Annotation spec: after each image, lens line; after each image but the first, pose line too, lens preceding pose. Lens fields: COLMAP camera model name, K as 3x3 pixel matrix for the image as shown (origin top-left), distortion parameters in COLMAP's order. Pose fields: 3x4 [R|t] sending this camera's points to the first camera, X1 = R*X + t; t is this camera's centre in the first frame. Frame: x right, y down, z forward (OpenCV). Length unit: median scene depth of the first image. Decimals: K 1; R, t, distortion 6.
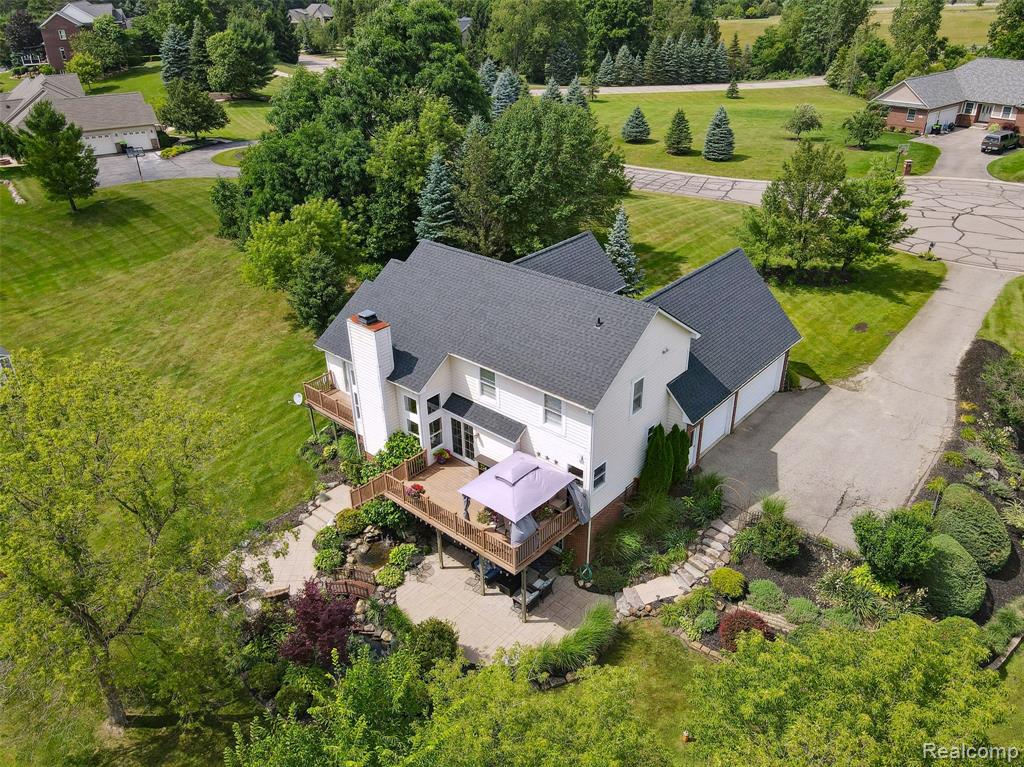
lens RADIAL K [[750.8, 0, 512.0], [0, 750.8, 383.5], [0, 0, 1]] dist [0.007492, 0.001735]
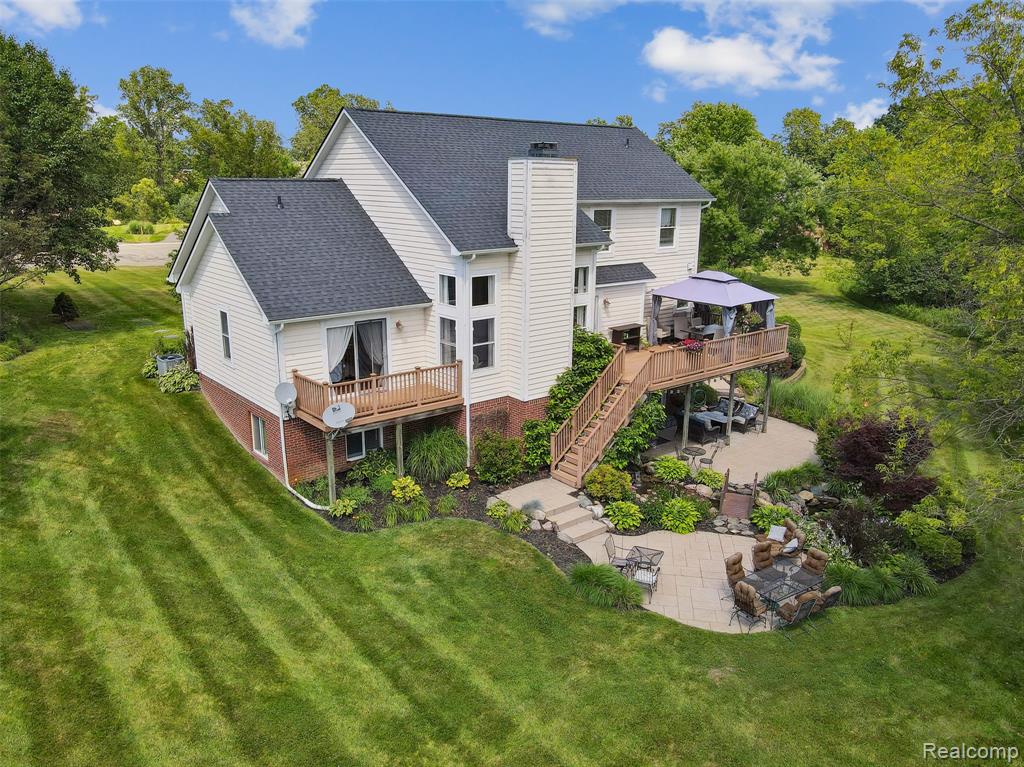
lens RADIAL K [[773.9, 0, 512.0], [0, 773.9, 383.5], [0, 0, 1]] dist [0.005782, 0.005201]
pose [[0.155007, -0.235745, 0.959373, -0.546050], [0.467916, 0.872795, 0.138869, -0.010608], [-0.870073, 0.427380, 0.245599, 0.581441]]
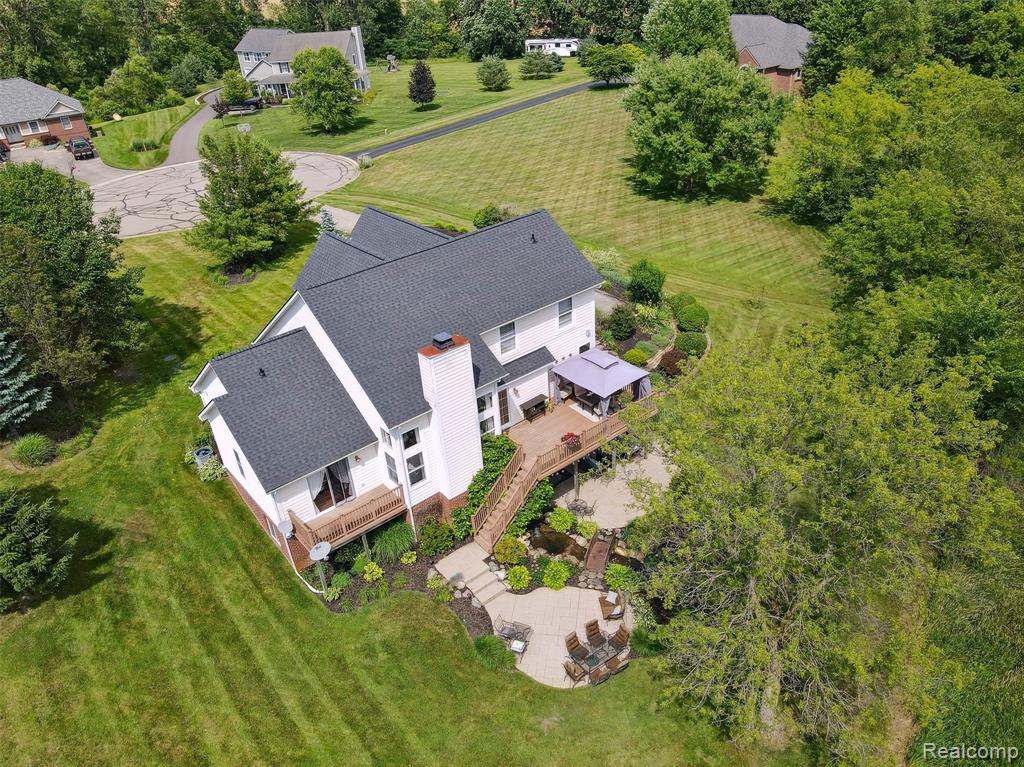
lens RADIAL K [[750.8, 0, 512.0], [0, 750.8, 383.5], [0, 0, 1]] dist [0.007492, 0.001735]
pose [[0.161805, -0.496815, 0.852639, -0.595273], [0.532361, 0.771459, 0.348487, -0.195067], [-0.830910, 0.397524, 0.389311, 0.371374]]
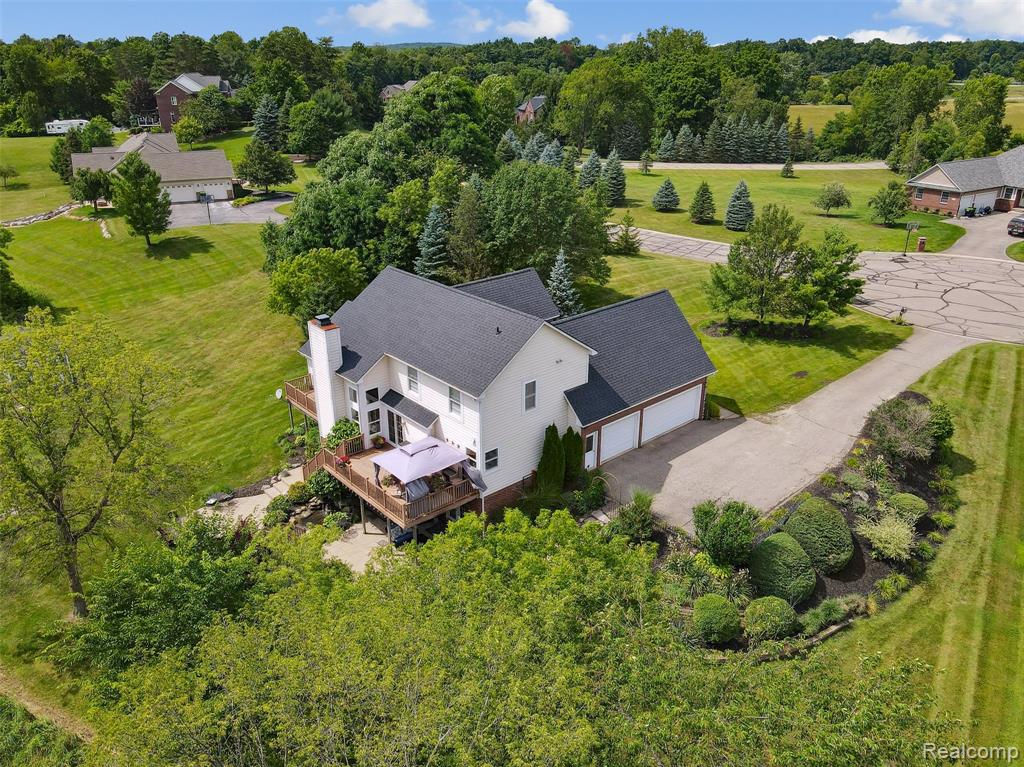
lens RADIAL K [[768.9, 0, 512.0], [0, 768.9, 383.5], [0, 0, 1]] dist [0.001672, 0.004354]
pose [[0.991767, 0.066038, -0.109710, 0.160533], [-0.076288, 0.992831, -0.092018, 0.066144], [0.102847, 0.099630, 0.989695, -0.126308]]
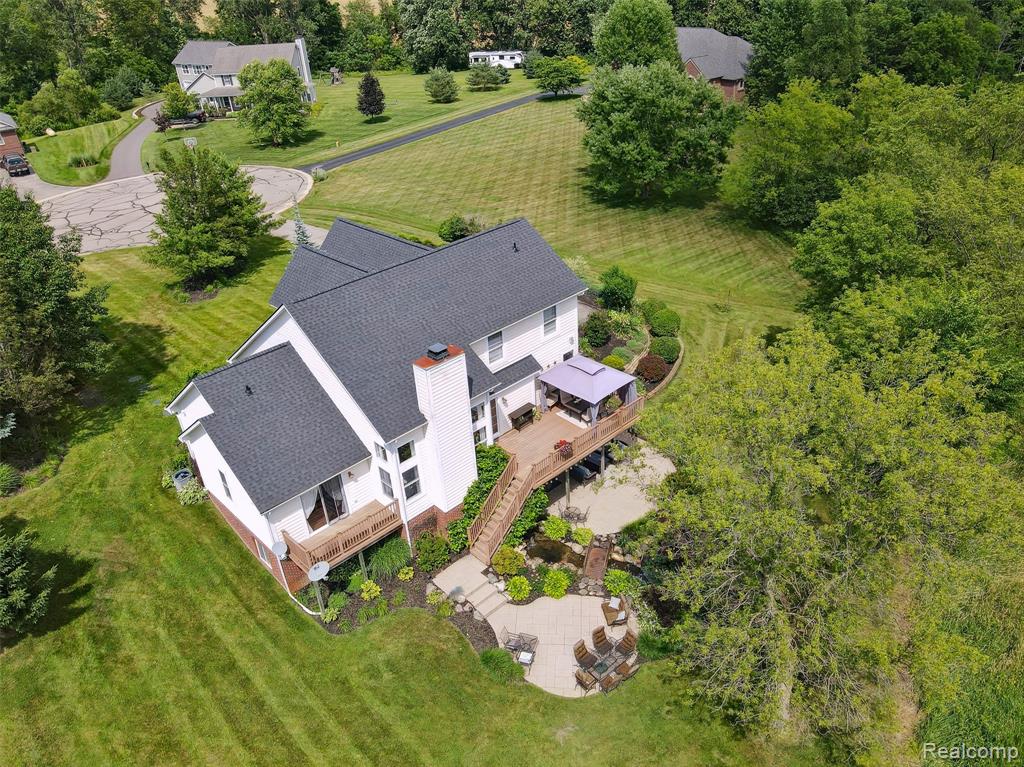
lens RADIAL K [[750.8, 0, 512.0], [0, 750.8, 383.5], [0, 0, 1]] dist [0.007492, 0.001735]
pose [[0.084409, -0.488520, 0.868460, -0.597442], [0.532322, 0.758882, 0.375142, -0.212179], [-0.842323, 0.430636, 0.324106, 0.403876]]
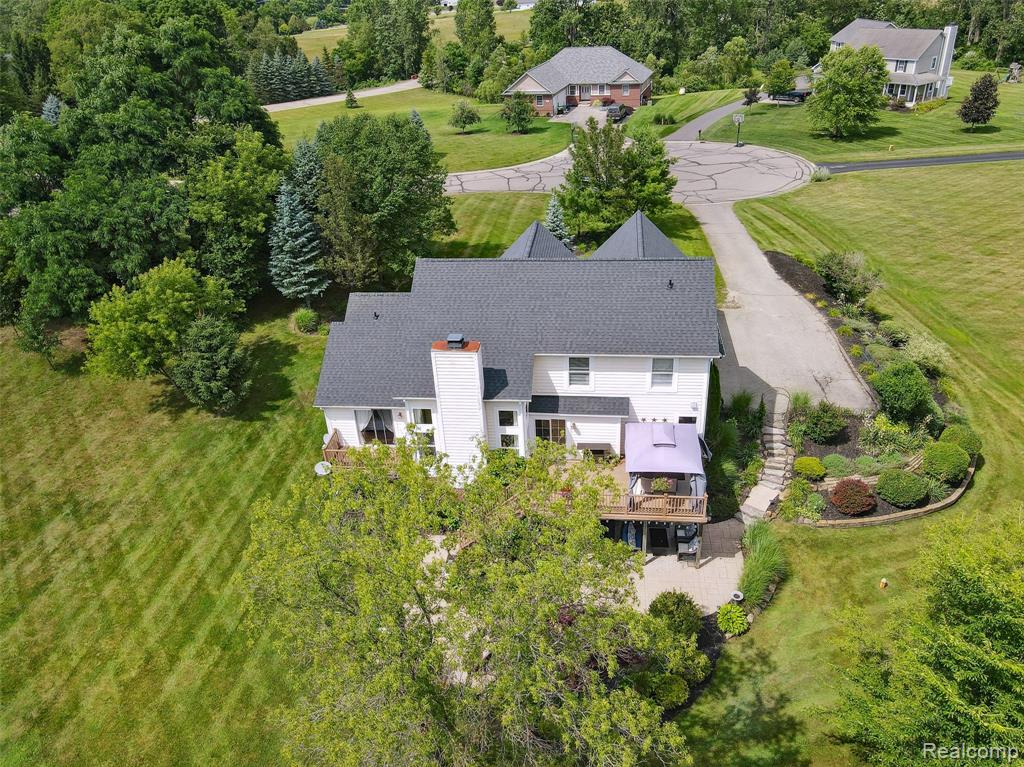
lens RADIAL K [[750.8, 0, 512.0], [0, 750.8, 383.5], [0, 0, 1]] dist [0.007492, 0.001735]
pose [[0.828444, -0.291928, 0.477972, -0.368626], [0.301377, 0.951684, 0.058893, -0.044303], [-0.472072, 0.095260, 0.876398, 0.091134]]
